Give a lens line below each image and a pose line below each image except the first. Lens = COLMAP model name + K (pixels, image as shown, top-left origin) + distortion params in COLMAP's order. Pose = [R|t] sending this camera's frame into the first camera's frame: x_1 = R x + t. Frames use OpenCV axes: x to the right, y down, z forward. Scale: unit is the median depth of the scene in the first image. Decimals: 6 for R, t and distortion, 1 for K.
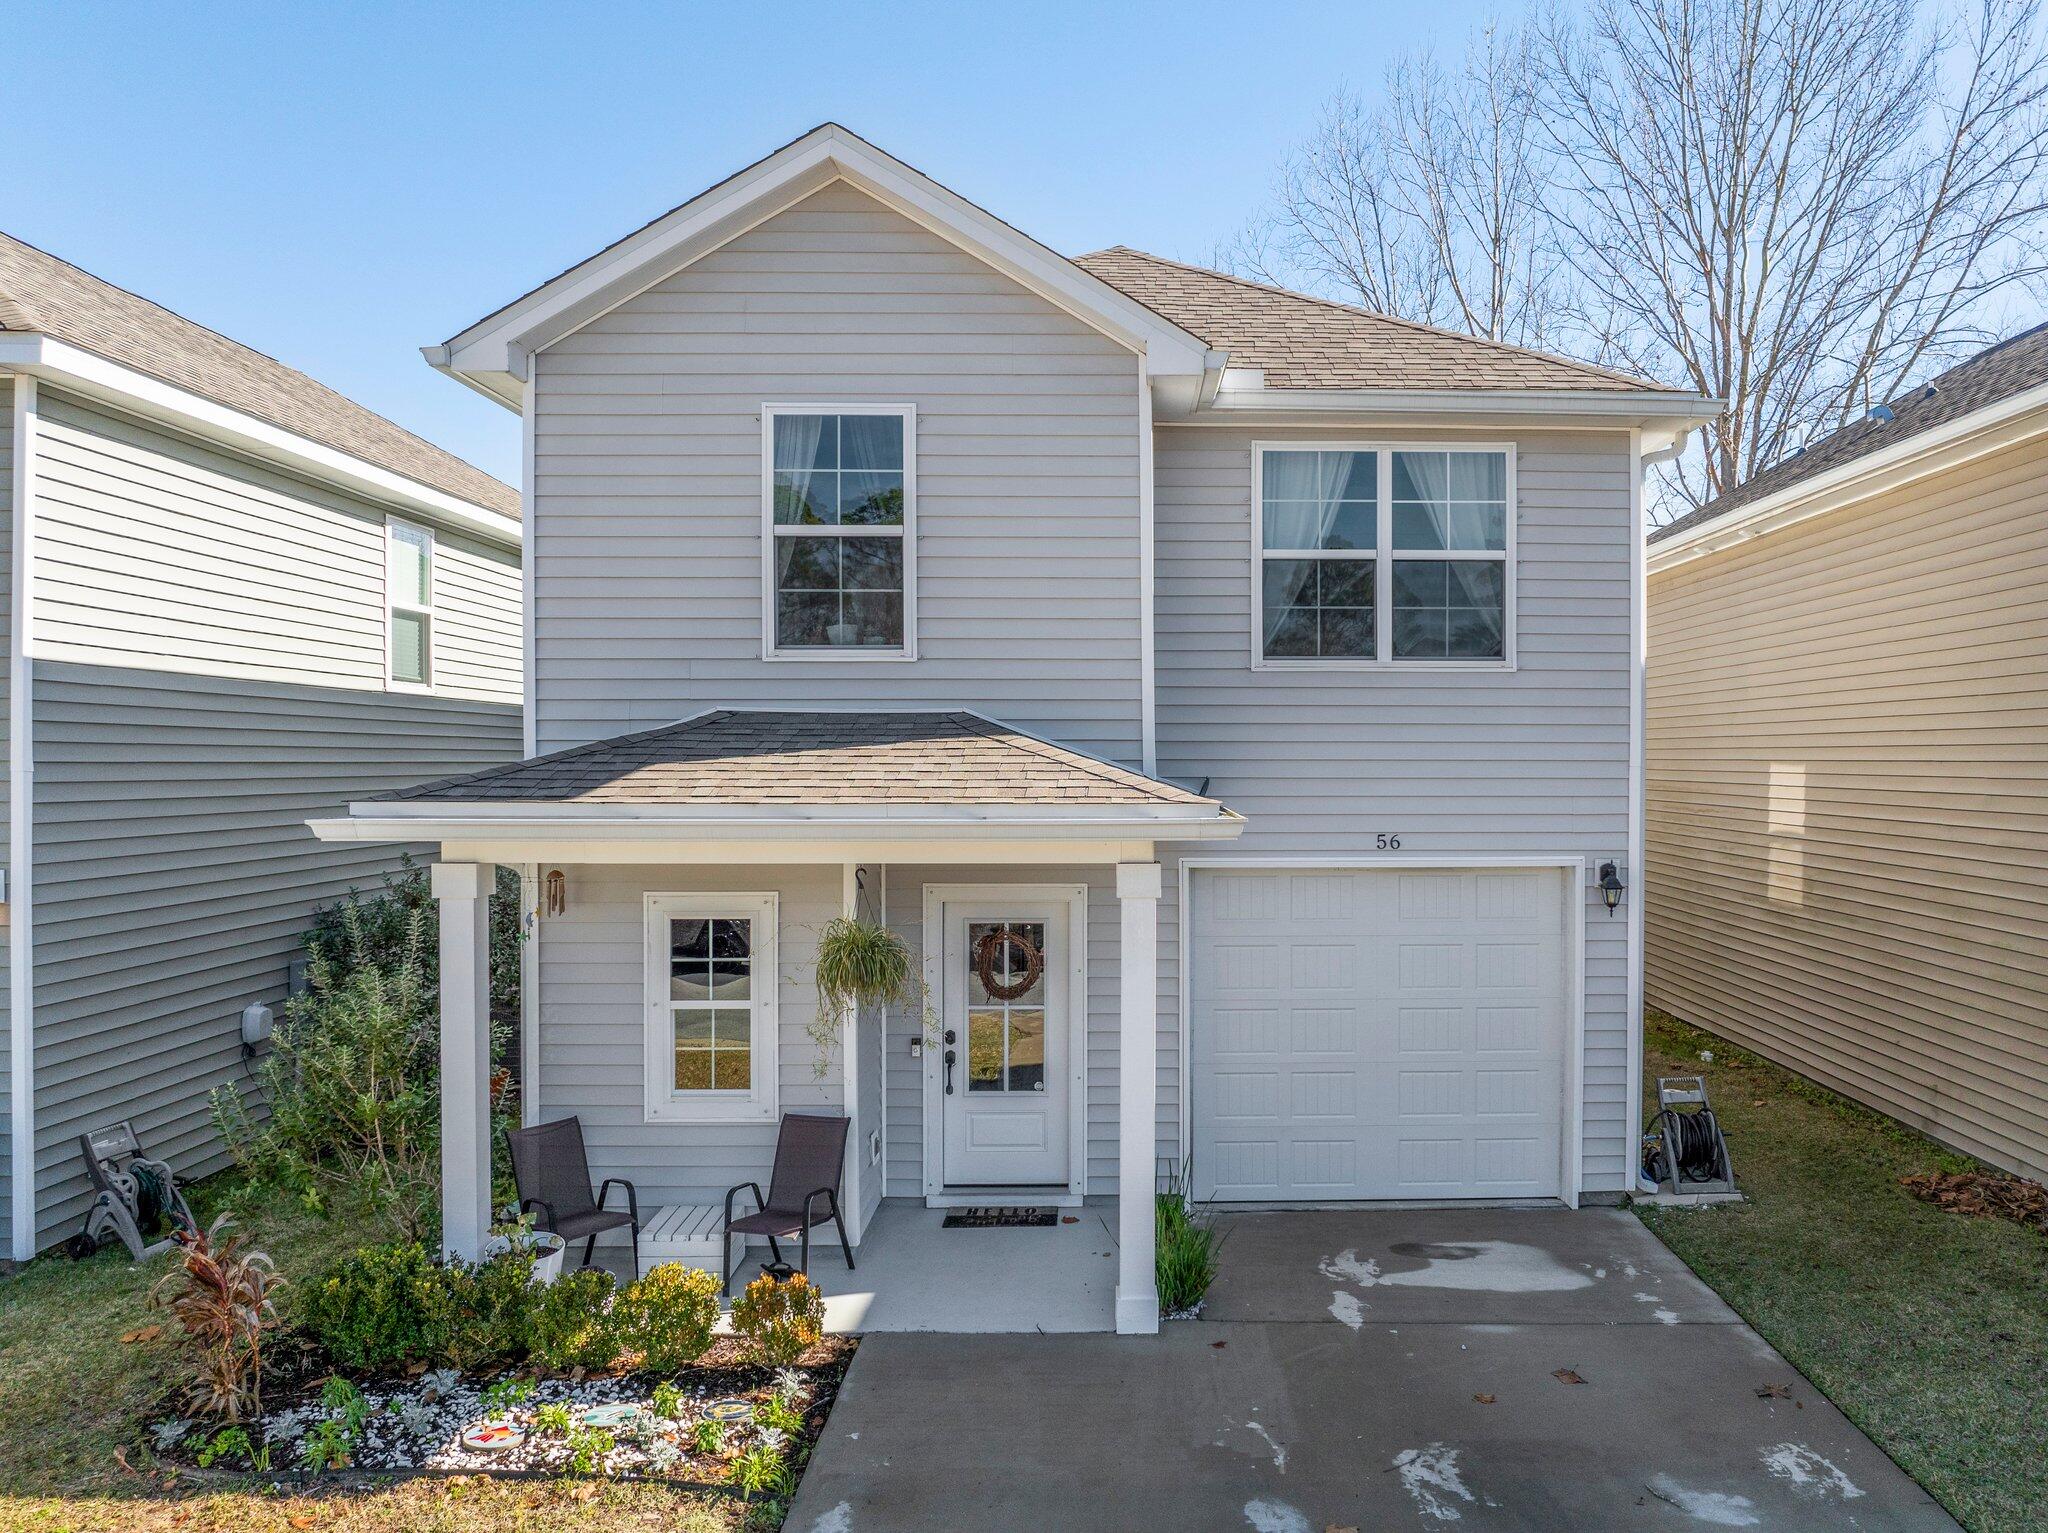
lens RADIAL K [[1480.6, 0, 1026.8], [0, 1480.6, 773.9], [0, 0, 1]] dist [-0.029427, -0.002265]
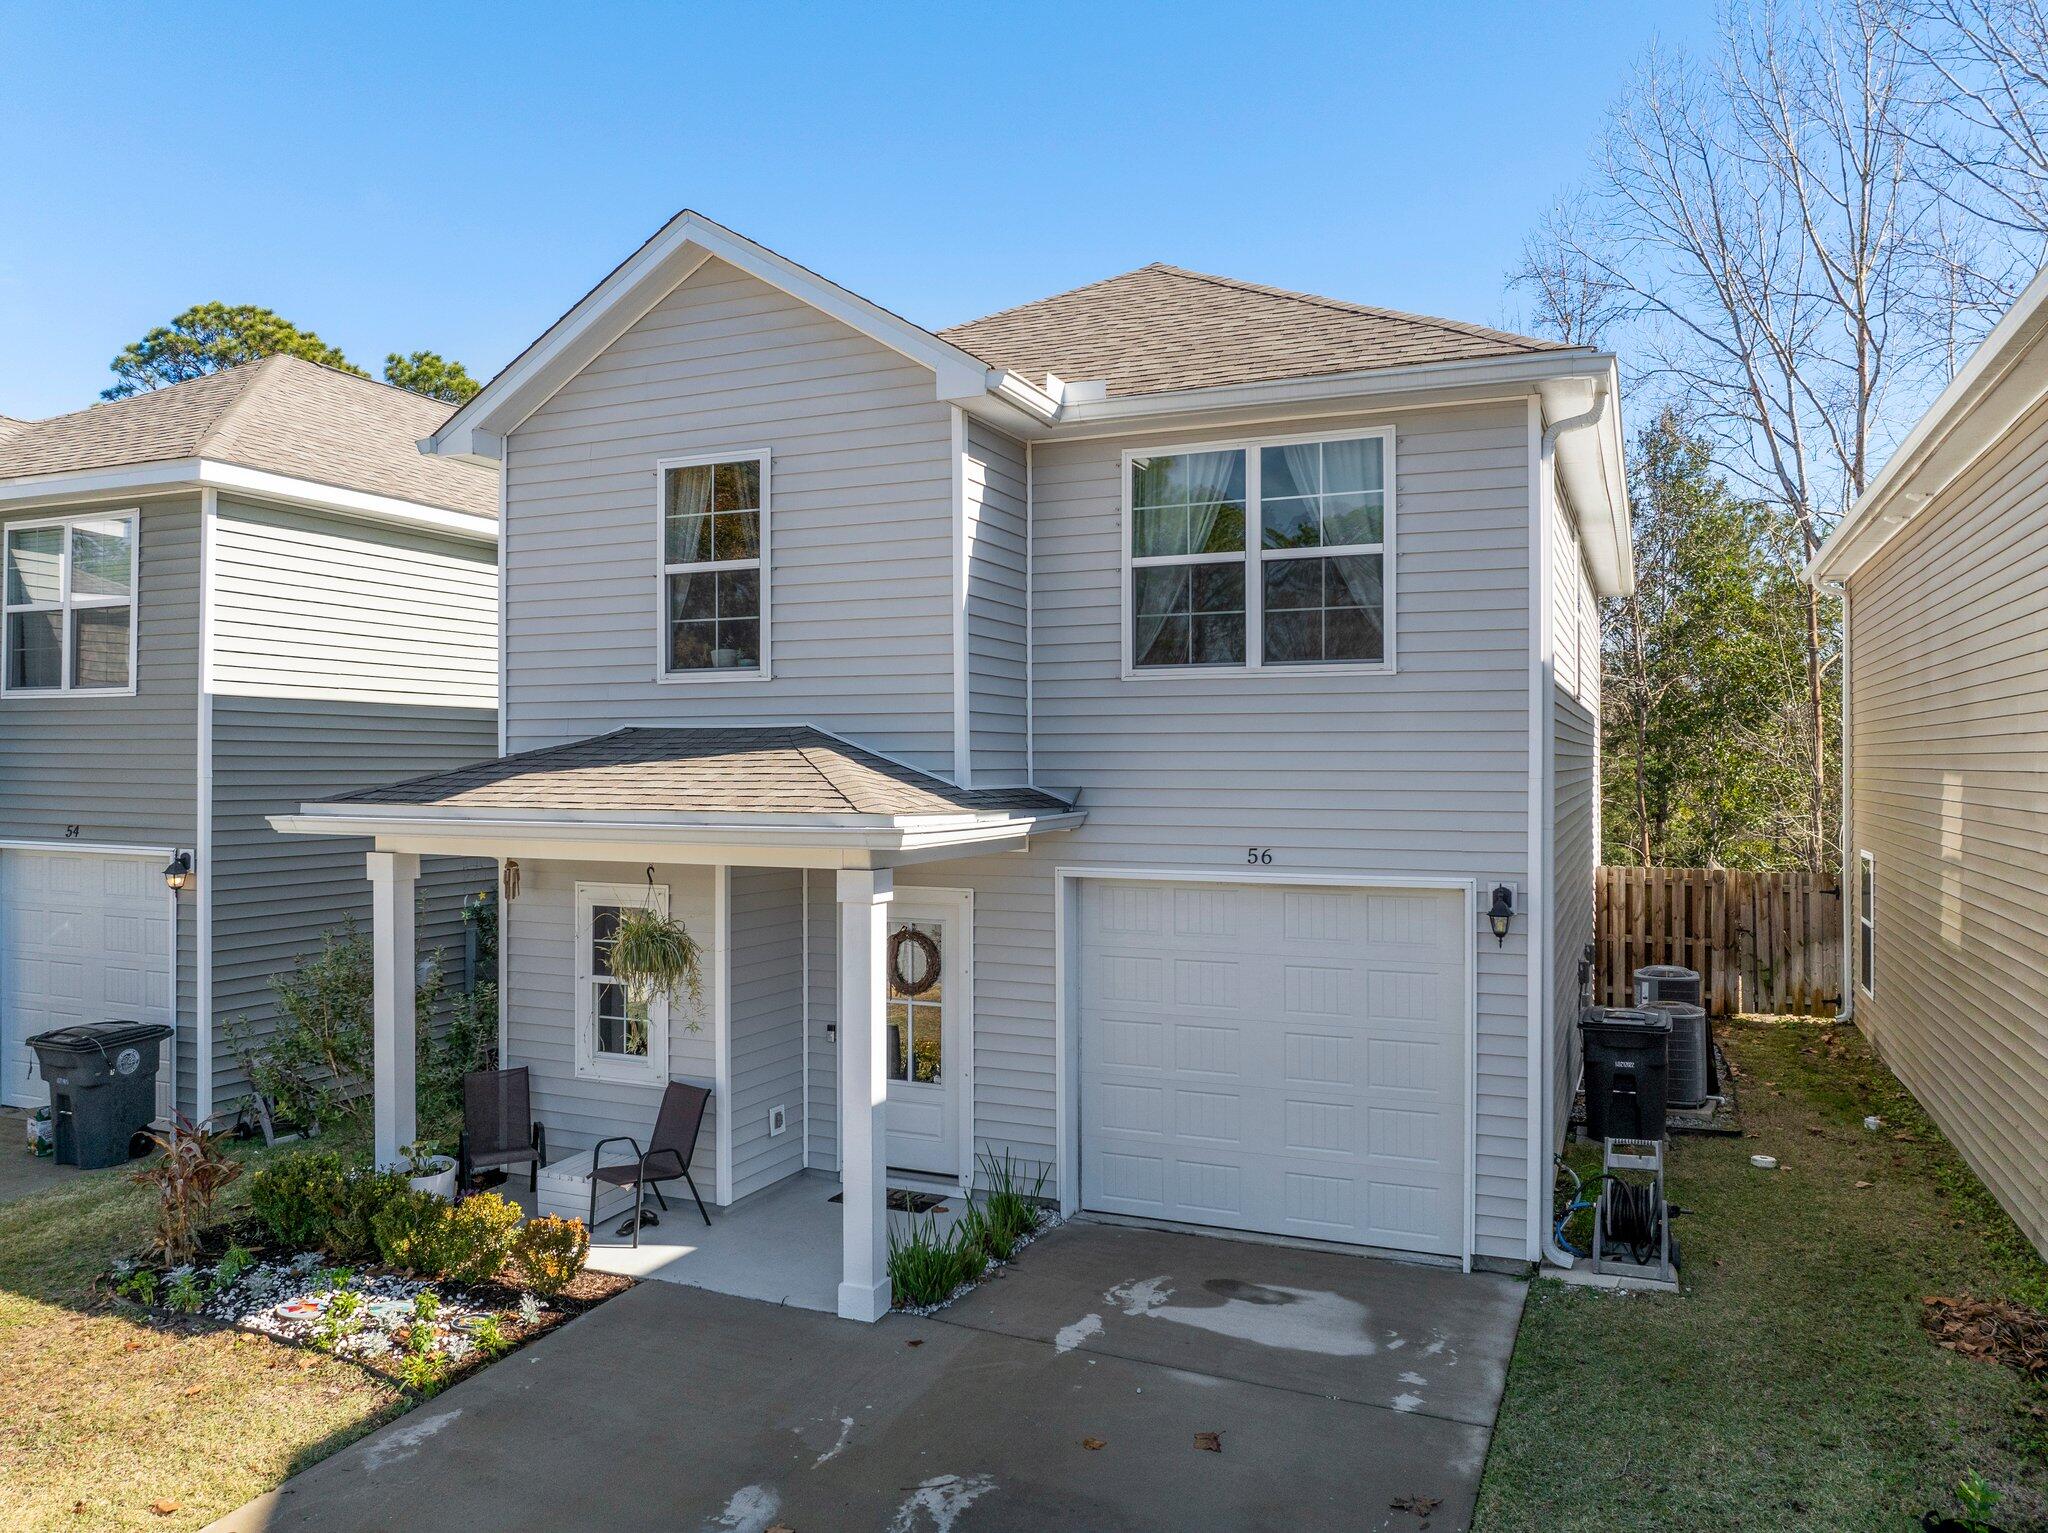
lens RADIAL K [[1399.9, 0, 1028.6], [0, 1399.9, 759.2], [0, 0, 1]] dist [-0.028966, 0.000990]
pose [[0.912674, -0.001536, -0.408684, 0.527246], [-0.003877, 0.999915, -0.012416, -0.005311], [0.408669, 0.012916, 0.912591, 0.127854]]
